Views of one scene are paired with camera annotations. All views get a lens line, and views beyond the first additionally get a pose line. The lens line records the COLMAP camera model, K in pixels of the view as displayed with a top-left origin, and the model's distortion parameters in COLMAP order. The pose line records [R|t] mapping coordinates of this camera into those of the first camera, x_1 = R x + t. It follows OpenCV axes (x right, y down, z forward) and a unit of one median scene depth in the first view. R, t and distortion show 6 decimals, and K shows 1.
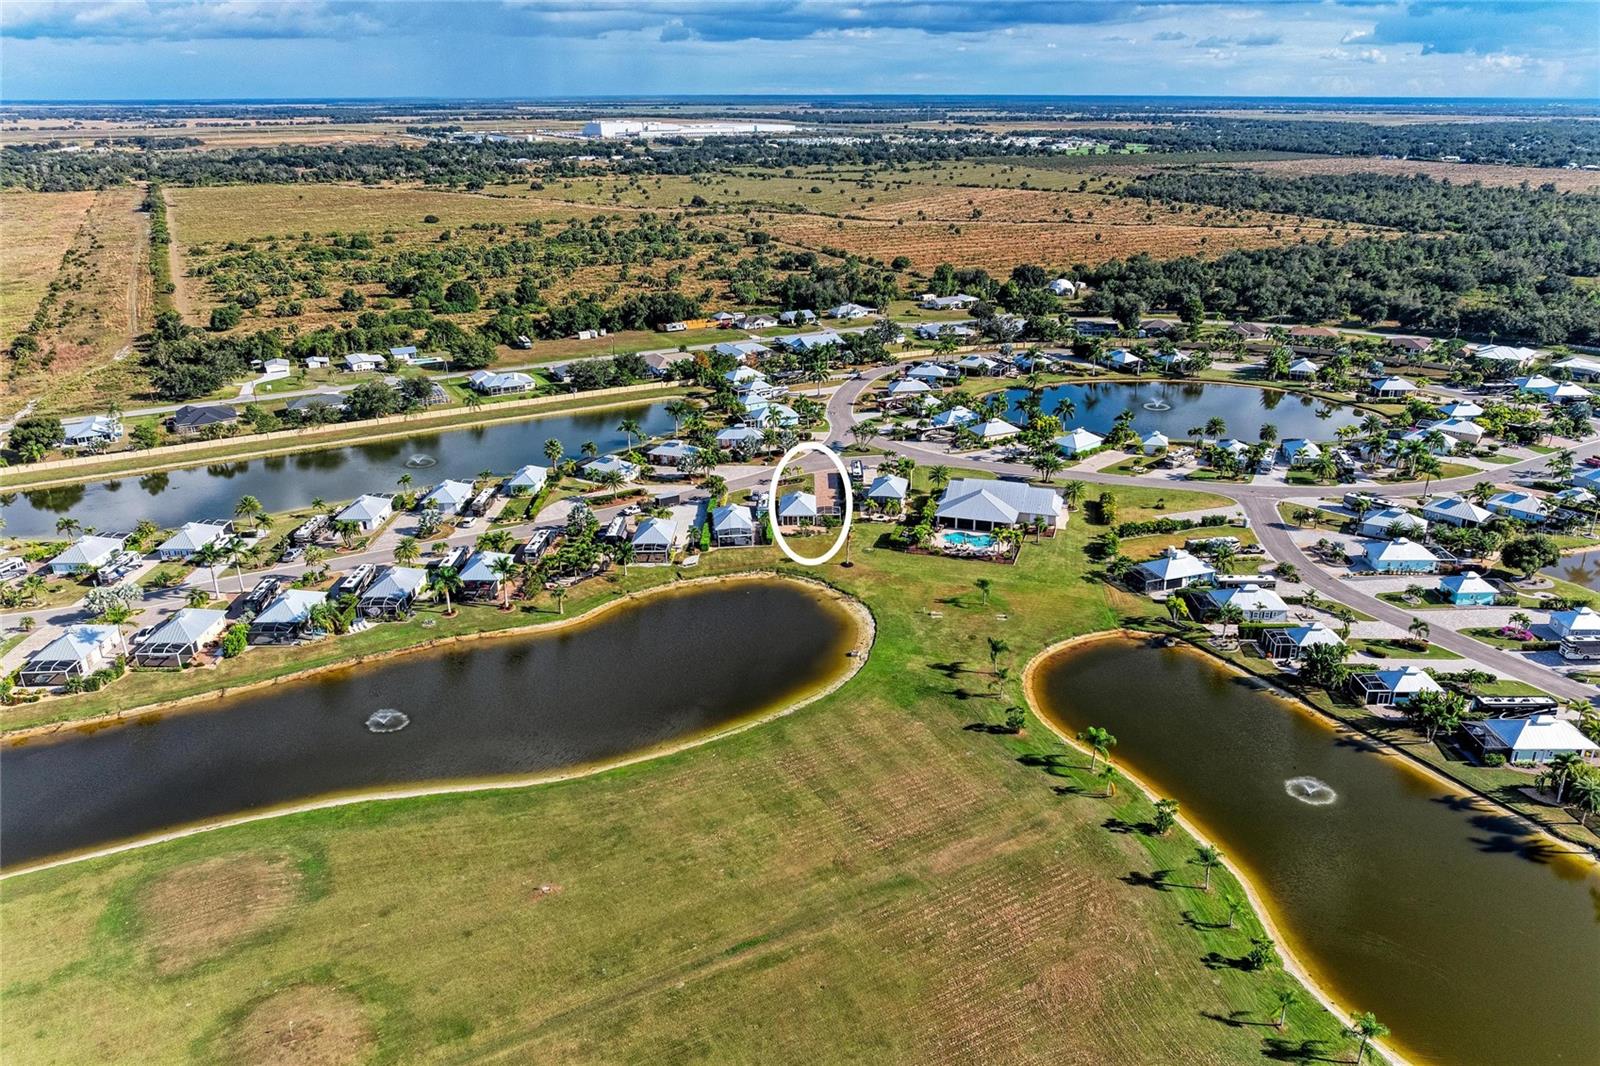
lens RADIAL K [[1124.5, 0, 808.9], [0, 1124.5, 537.3], [0, 0, 1]] dist [-0.026633, -0.001566]
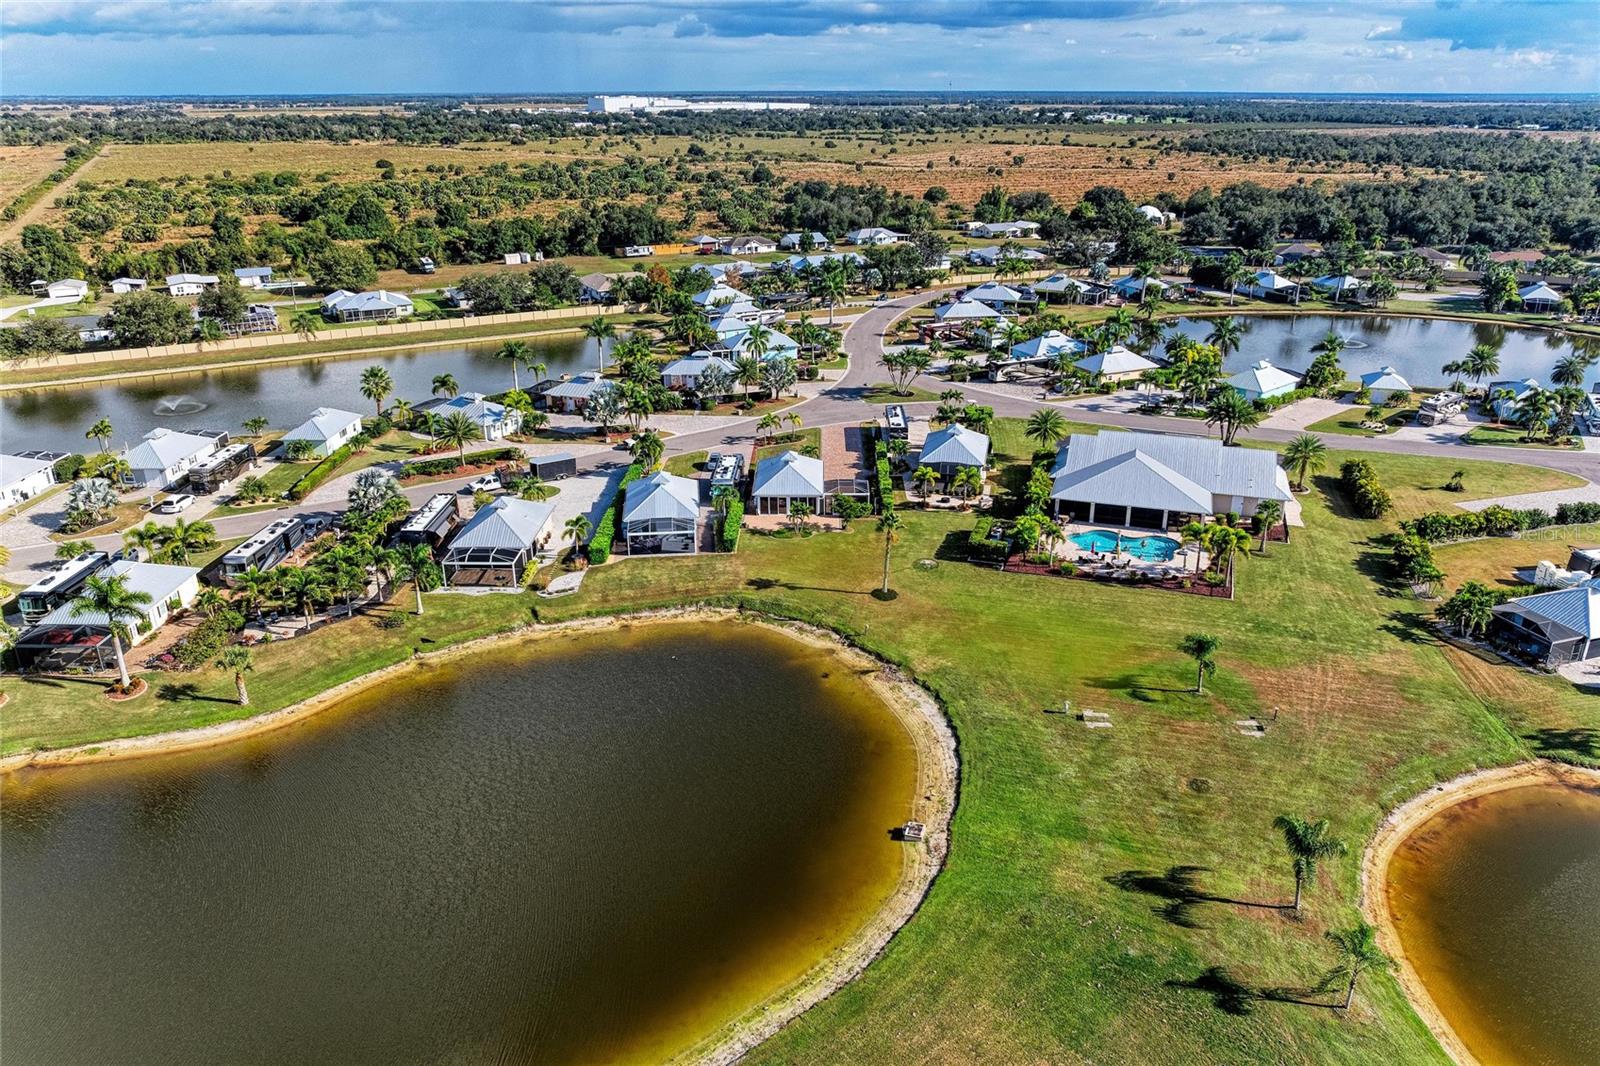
lens RADIAL K [[1124.5, 0, 808.9], [0, 1124.5, 537.3], [0, 0, 1]] dist [-0.026633, -0.001566]
pose [[0.999902, 0.008898, -0.010796, 0.004945], [-0.008896, 0.999960, 0.000275, -0.000188], [0.010798, -0.000179, 0.999942, 0.399965]]
